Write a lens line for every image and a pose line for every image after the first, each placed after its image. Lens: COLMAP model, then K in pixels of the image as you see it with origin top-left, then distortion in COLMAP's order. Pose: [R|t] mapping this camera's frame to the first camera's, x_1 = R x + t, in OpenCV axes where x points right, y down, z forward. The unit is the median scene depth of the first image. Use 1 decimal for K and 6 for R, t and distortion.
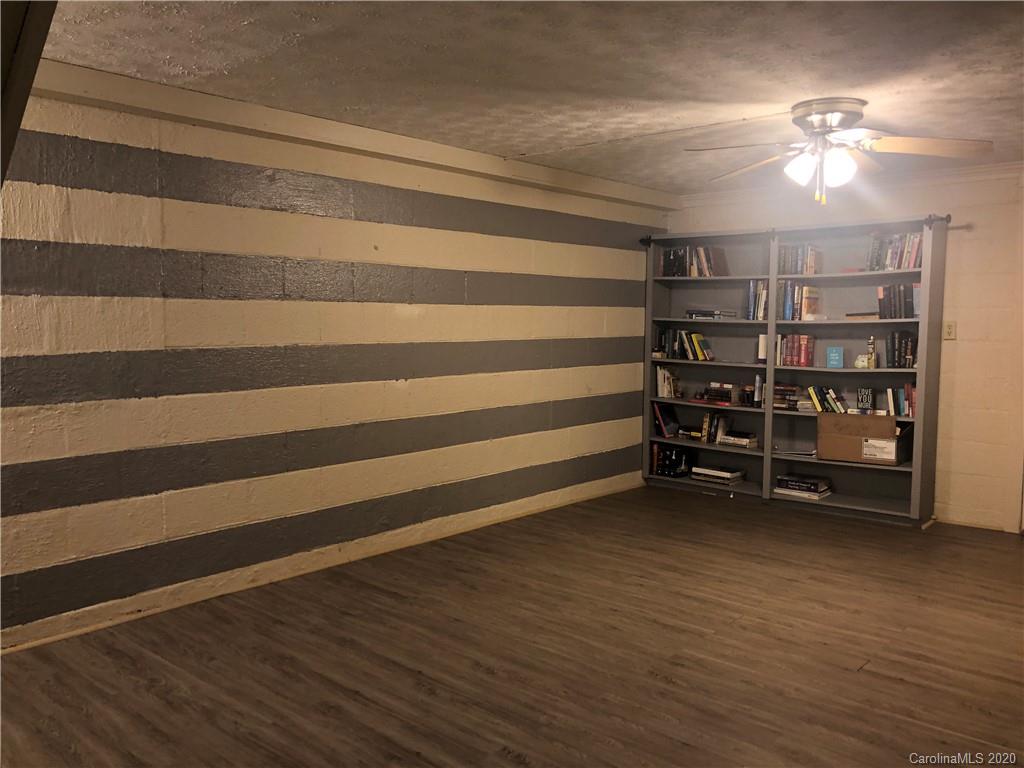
lens RADIAL K [[827.2, 0, 512.6], [0, 827.2, 385.4], [0, 0, 1]] dist [0.000821, -0.006833]
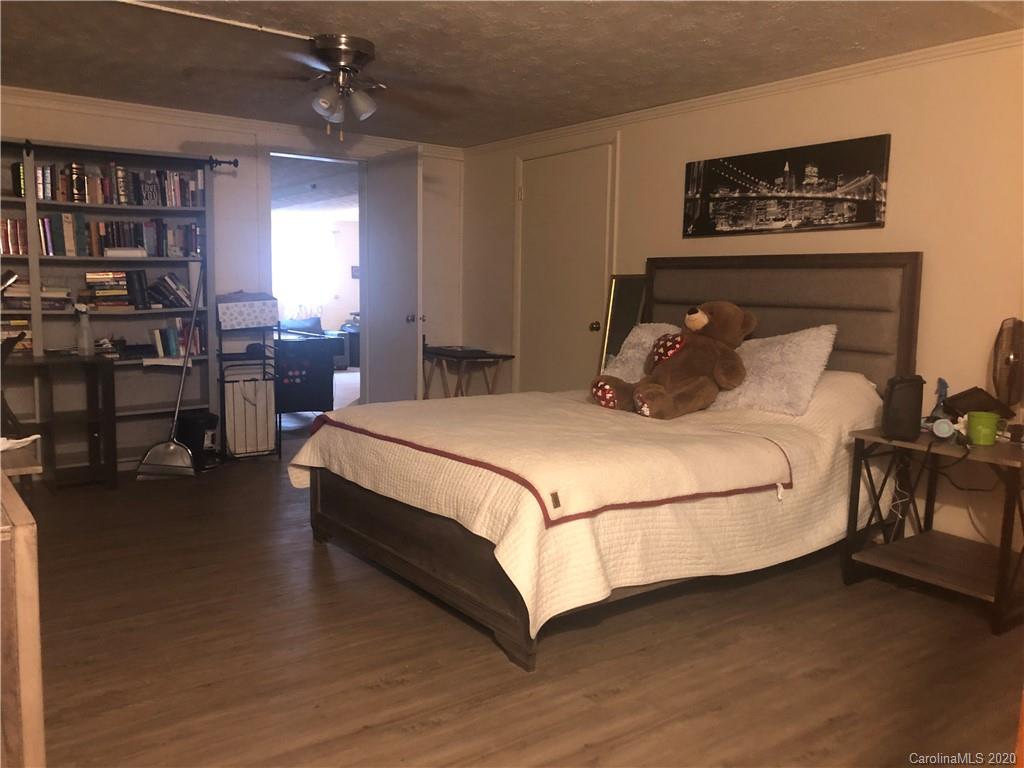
lens RADIAL K [[827.2, 0, 511.8], [0, 827.2, 384.0], [0, 0, 1]] dist [0.000821, -0.006833]
pose [[0.229430, -0.114900, 0.966519, -0.645176], [0.063453, 0.992661, 0.102945, -0.011224], [-0.971255, 0.037710, 0.235037, 0.610338]]
